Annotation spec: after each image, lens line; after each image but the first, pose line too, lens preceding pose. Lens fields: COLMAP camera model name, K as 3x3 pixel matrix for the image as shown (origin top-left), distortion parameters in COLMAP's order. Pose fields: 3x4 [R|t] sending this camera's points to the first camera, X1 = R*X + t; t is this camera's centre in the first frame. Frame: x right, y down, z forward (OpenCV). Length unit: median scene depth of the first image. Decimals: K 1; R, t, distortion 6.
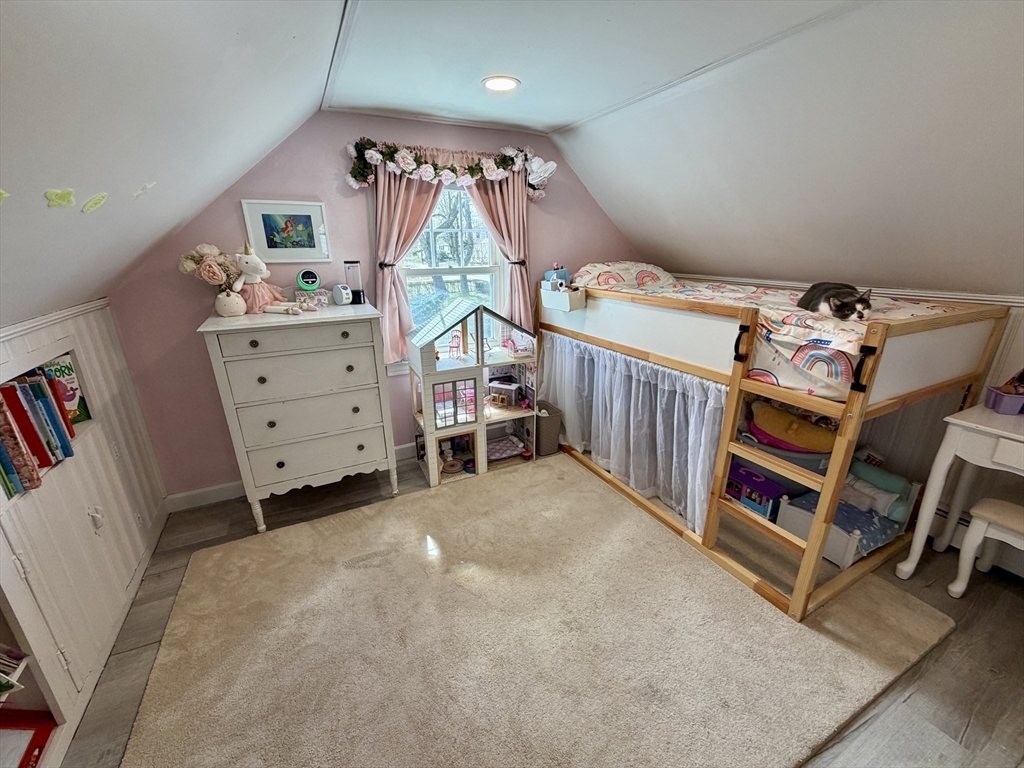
lens RADIAL K [[410.1, 0, 515.3], [0, 410.1, 380.3], [0, 0, 1]] dist [-0.000154, -0.000118]
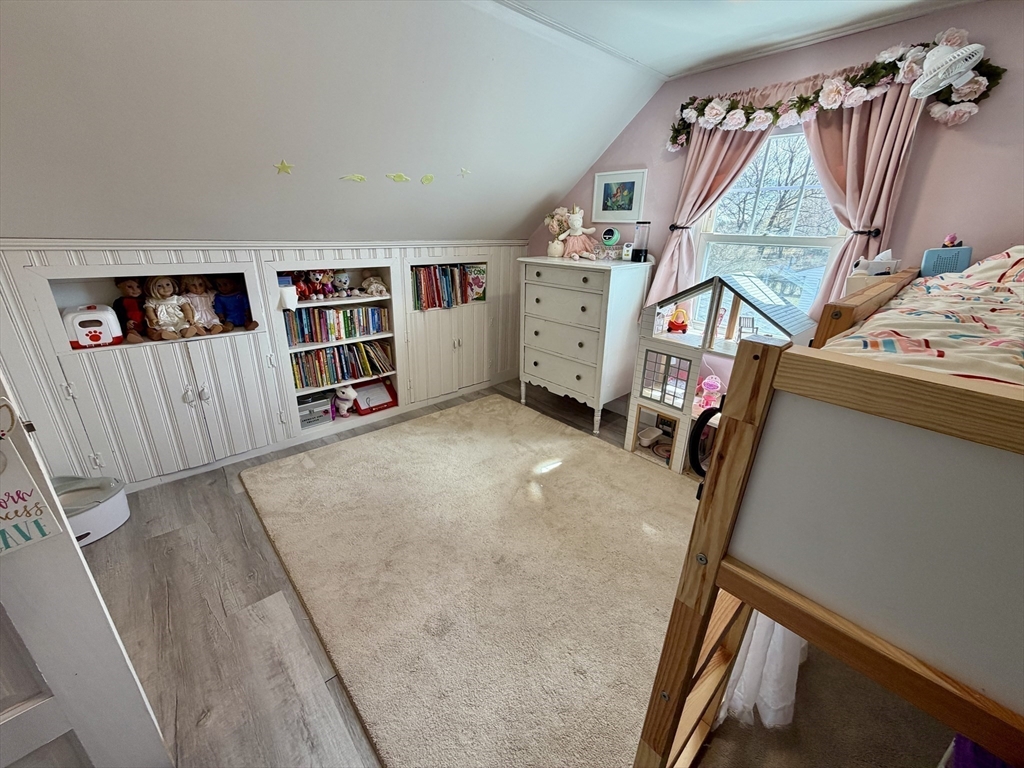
lens RADIAL K [[410.1, 0, 504.4], [0, 410.1, 380.4], [0, 0, 1]] dist [-0.000154, -0.000118]
pose [[0.267421, 0.350113, -0.897723, 0.646468], [-0.325277, 0.909767, 0.257914, -0.068203], [0.907017, 0.223037, 0.357175, 0.373611]]
